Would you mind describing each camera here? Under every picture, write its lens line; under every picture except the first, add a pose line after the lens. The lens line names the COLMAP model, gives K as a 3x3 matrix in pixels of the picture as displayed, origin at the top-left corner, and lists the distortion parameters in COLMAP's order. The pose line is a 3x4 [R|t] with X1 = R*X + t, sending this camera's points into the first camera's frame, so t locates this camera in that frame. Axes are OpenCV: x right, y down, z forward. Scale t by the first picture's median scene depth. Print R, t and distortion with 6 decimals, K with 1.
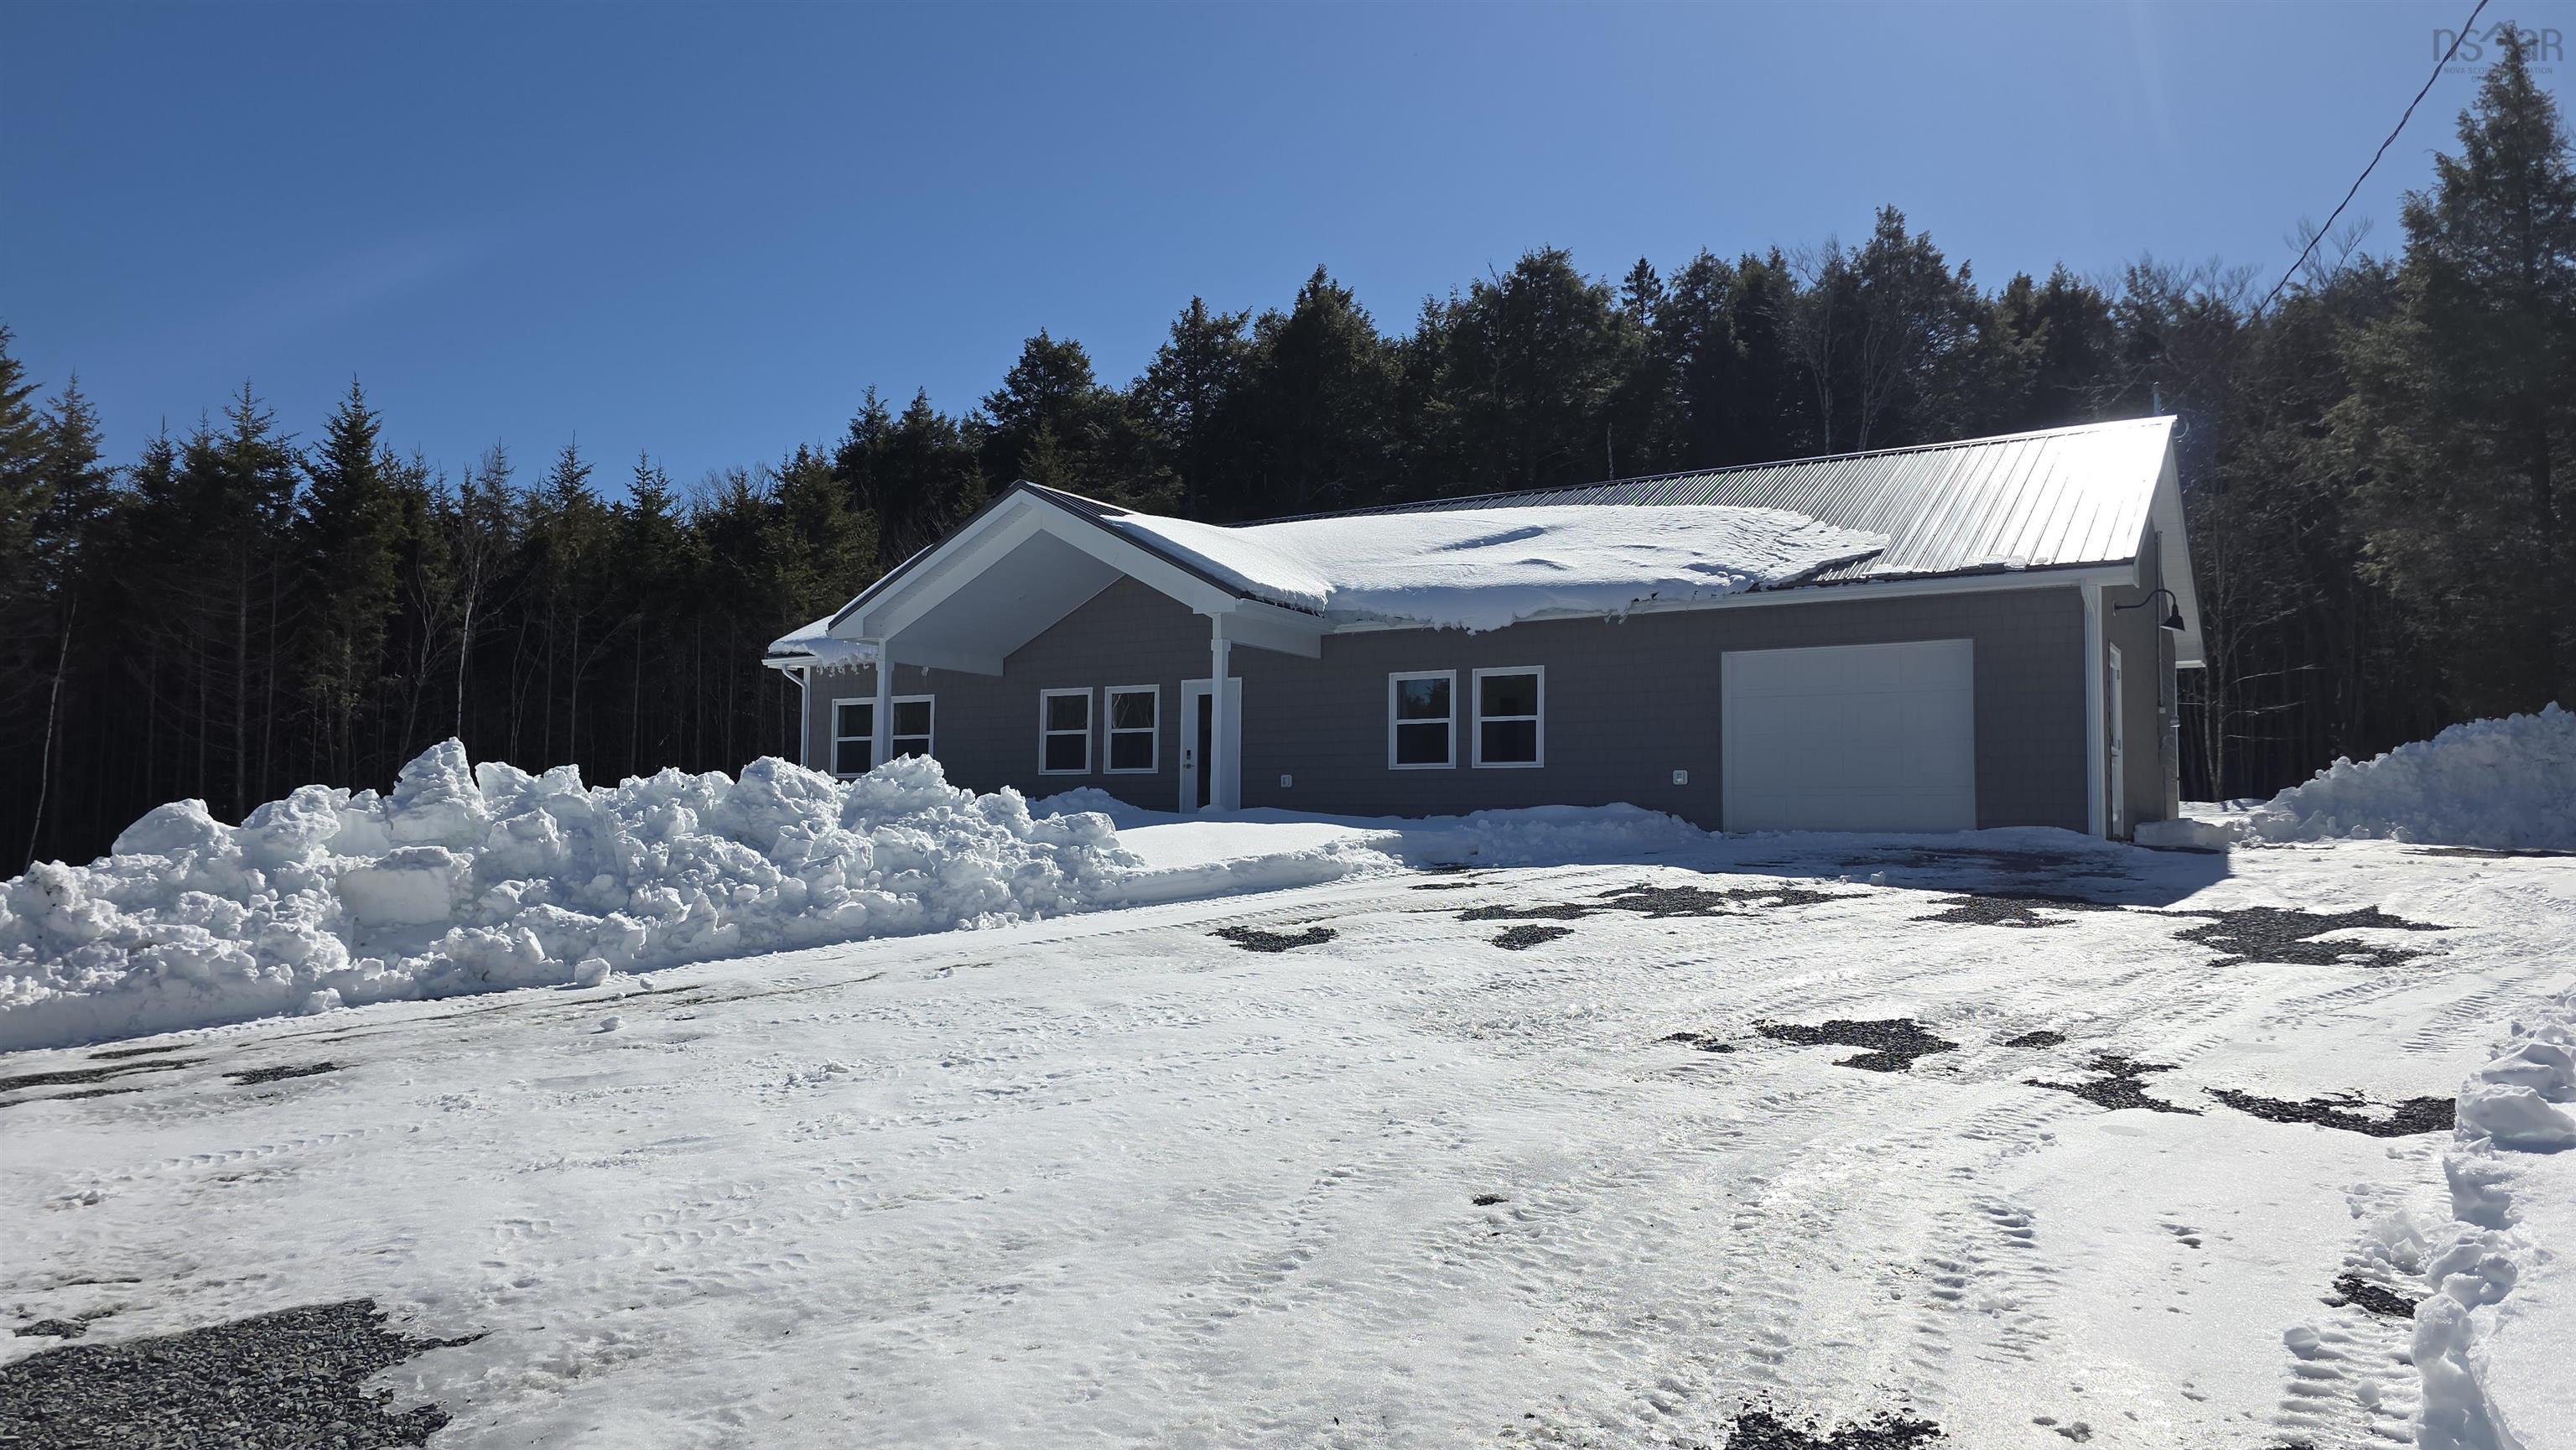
lens RADIAL K [[1712.1, 0, 1288.0], [0, 1712.1, 725.0], [0, 0, 1]] dist [0.066435, -0.066458]
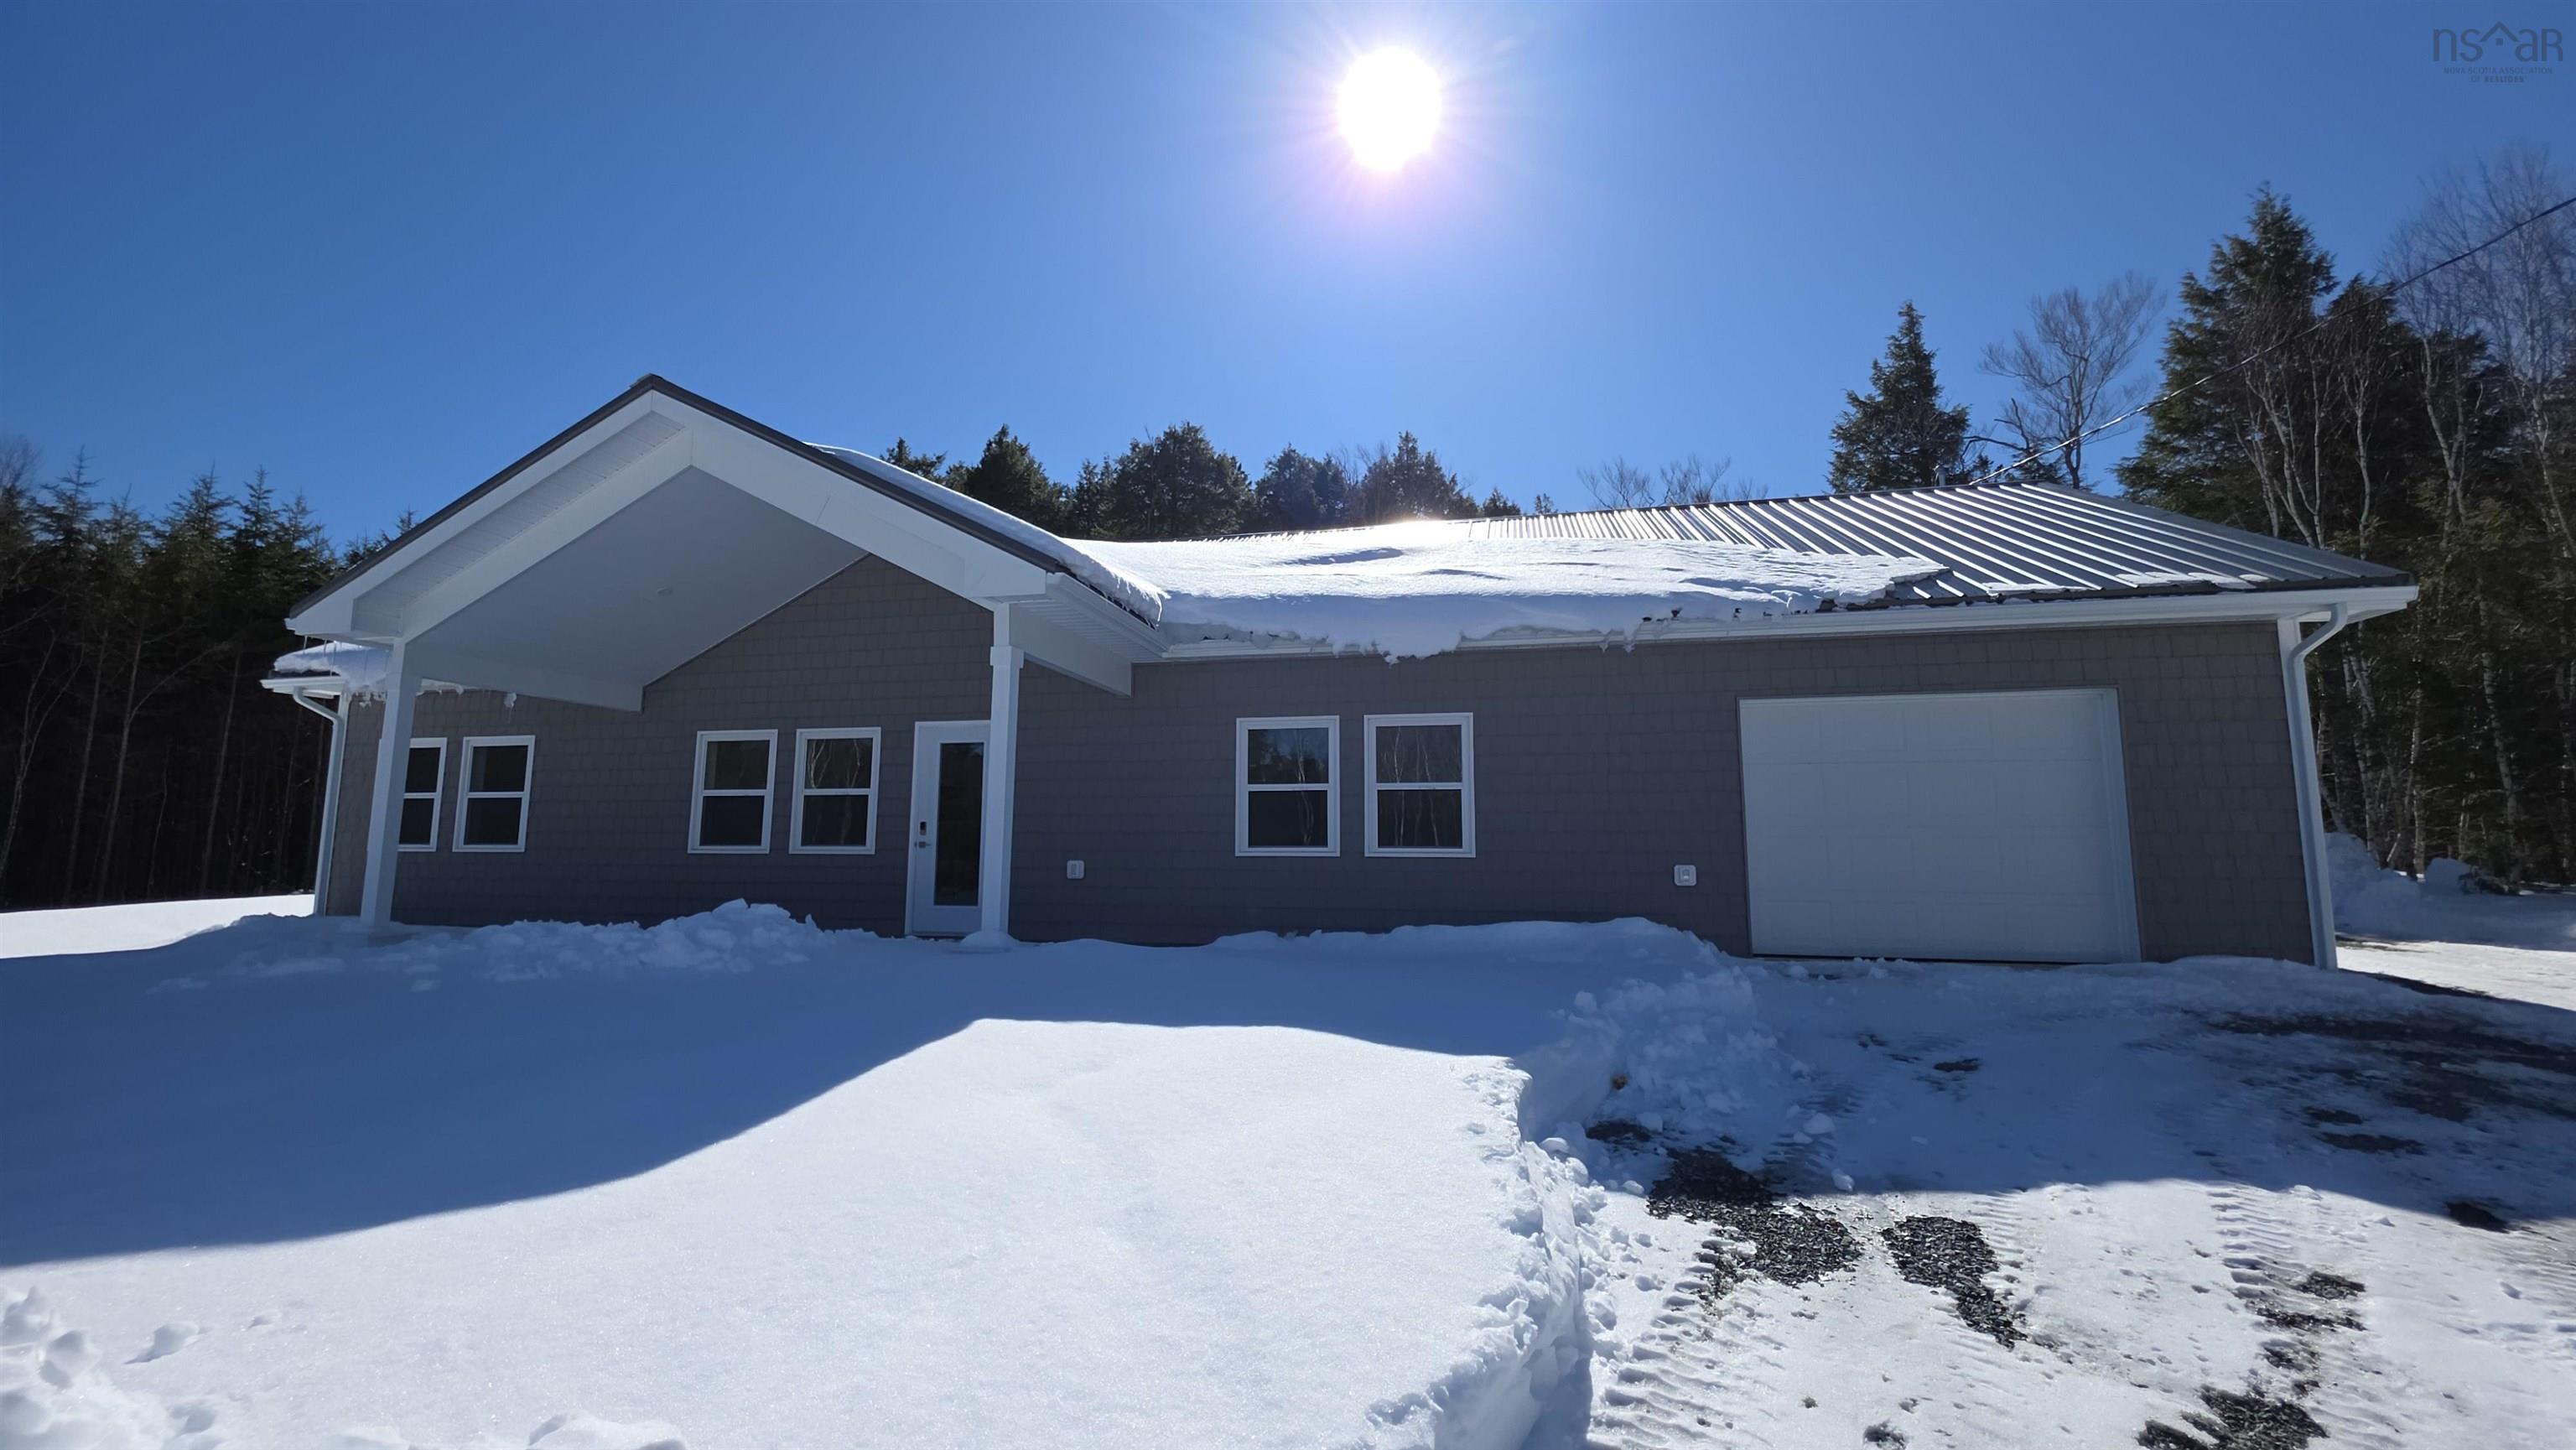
lens RADIAL K [[1016.4, 0, 1291.9], [0, 1016.4, 729.0], [0, 0, 1]] dist [0.002644, -0.004224]
pose [[0.944398, 0.031631, 0.327279, -0.036083], [-0.016138, 0.998621, -0.049948, -0.003346], [-0.328408, 0.041889, 0.943607, 0.377525]]
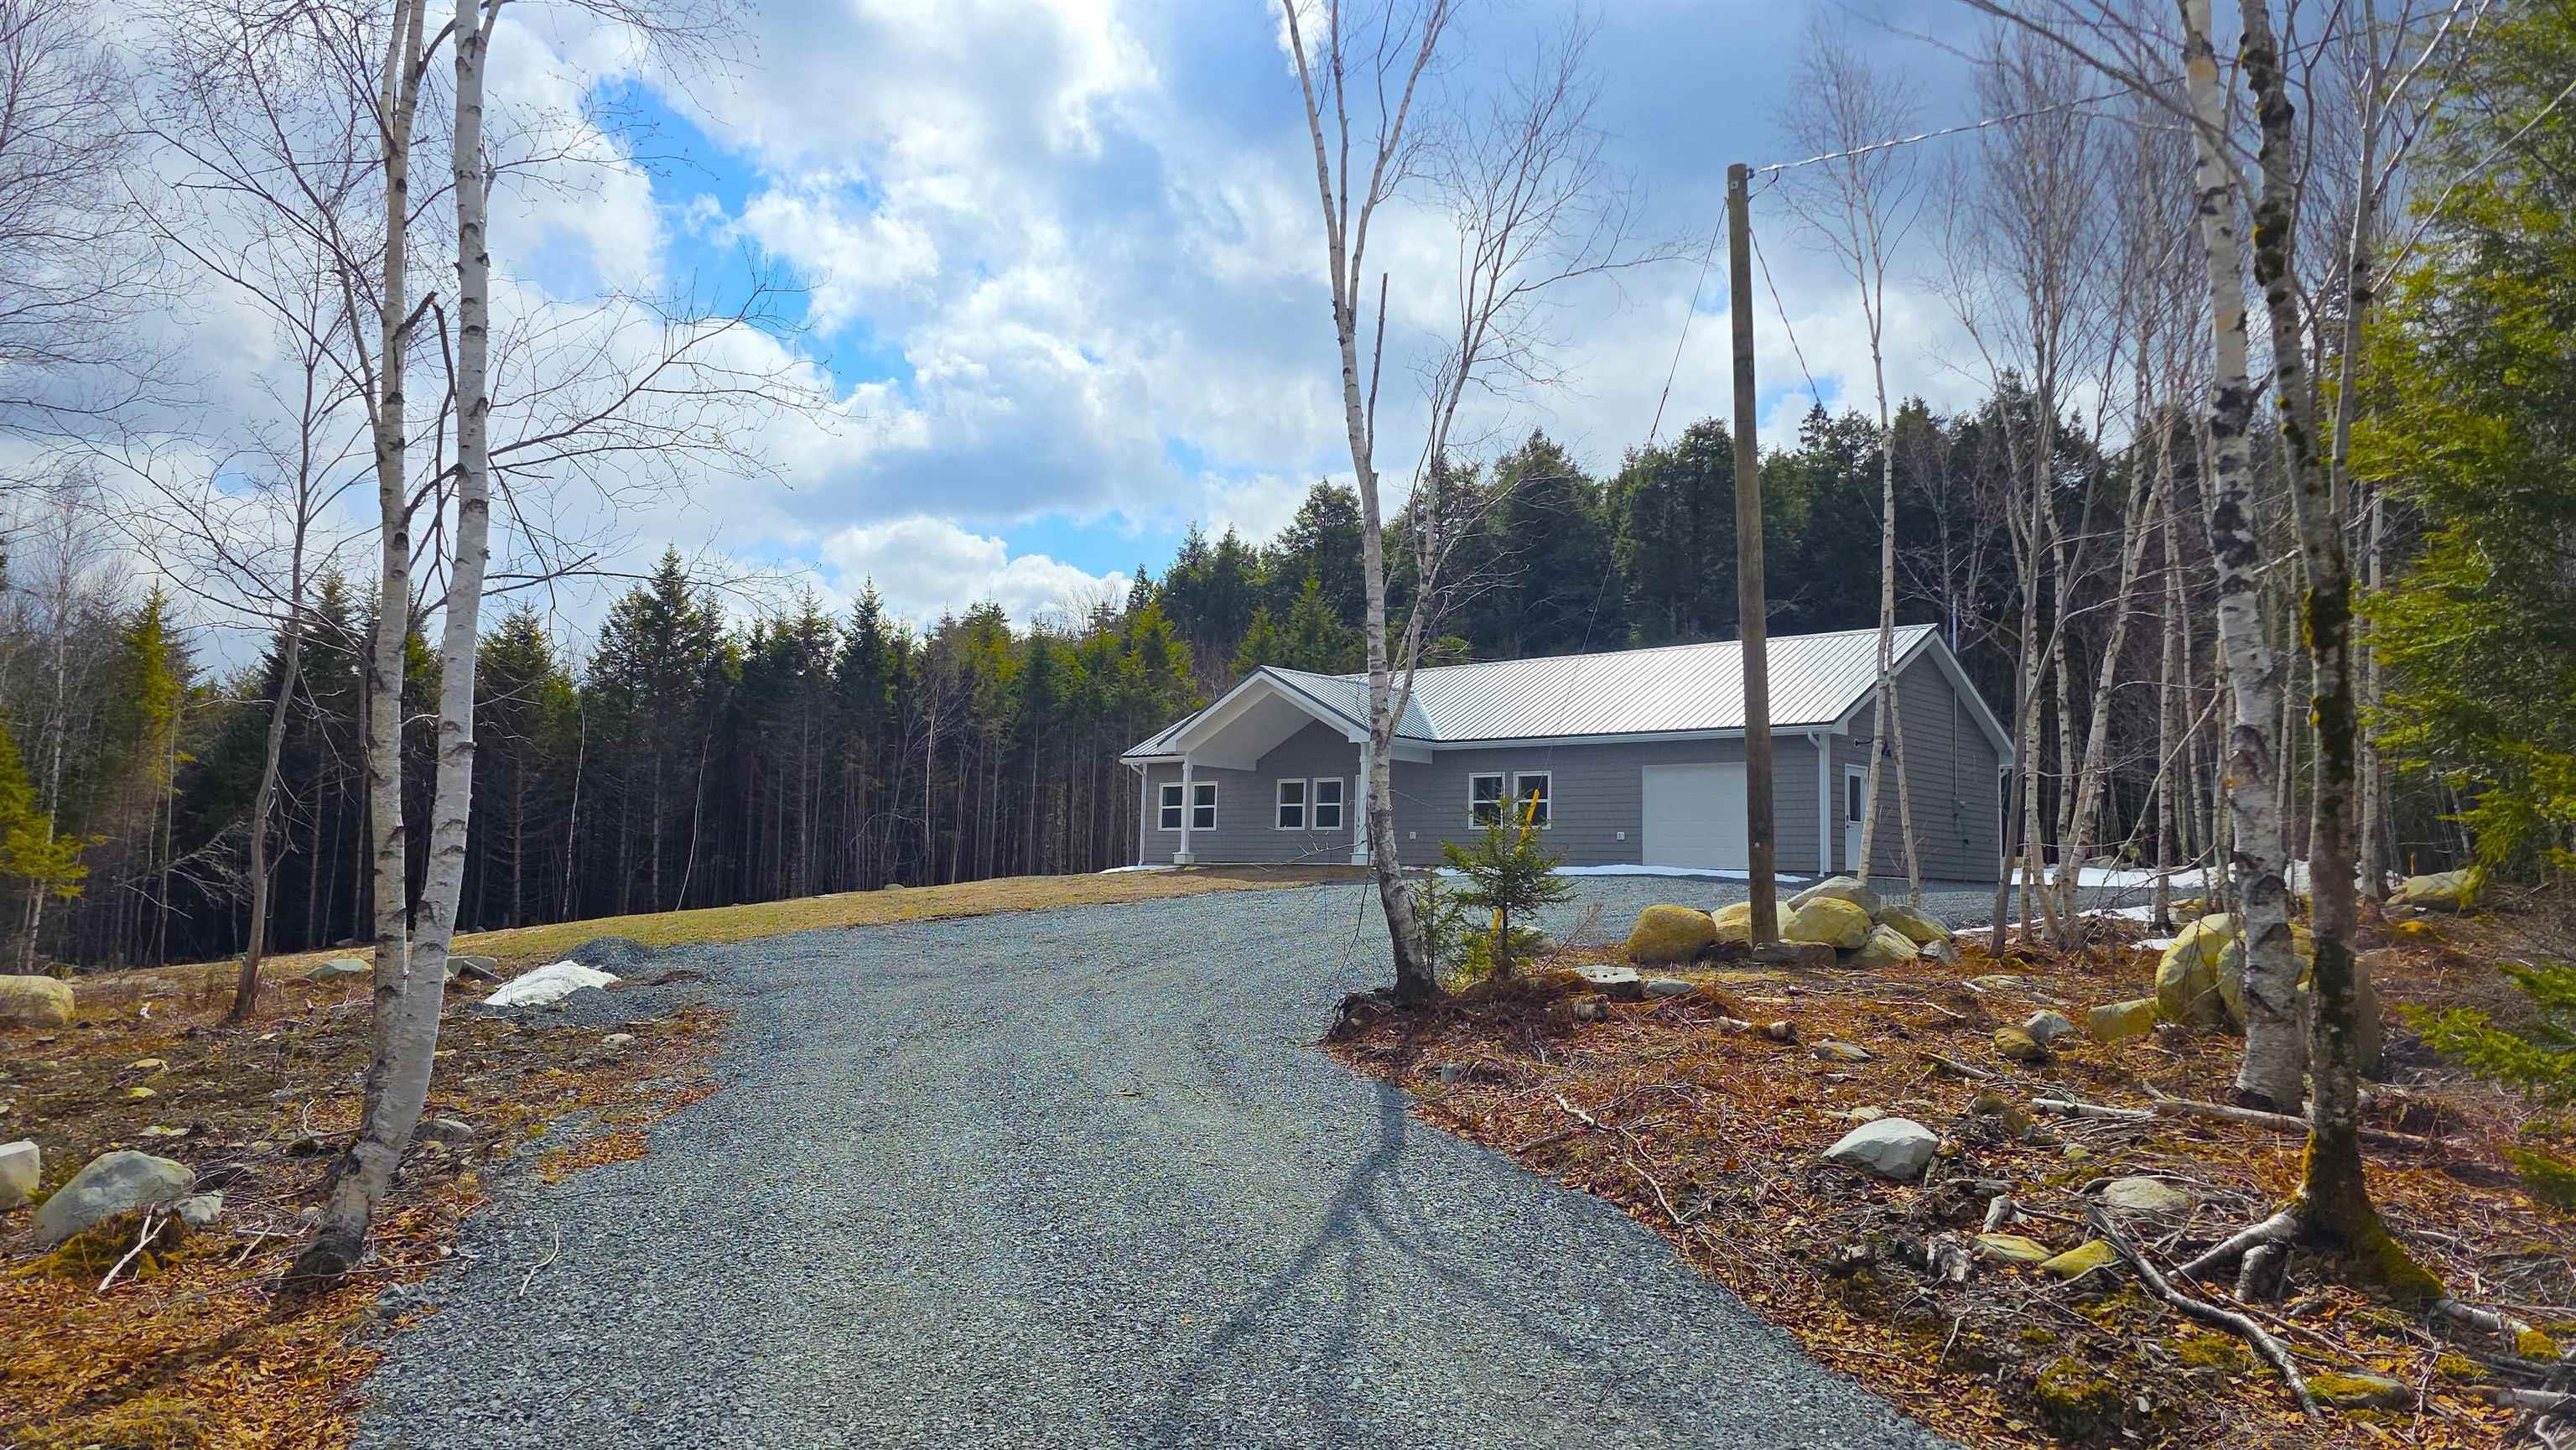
lens RADIAL K [[1694.2, 0, 1274.4], [0, 1694.2, 733.4], [0, 0, 1]] dist [0.063191, -0.066267]
pose [[0.980936, -0.003706, -0.194294, 0.125723], [-0.001564, 0.999635, -0.026966, -0.014976], [0.194323, 0.026756, 0.980573, -0.450144]]
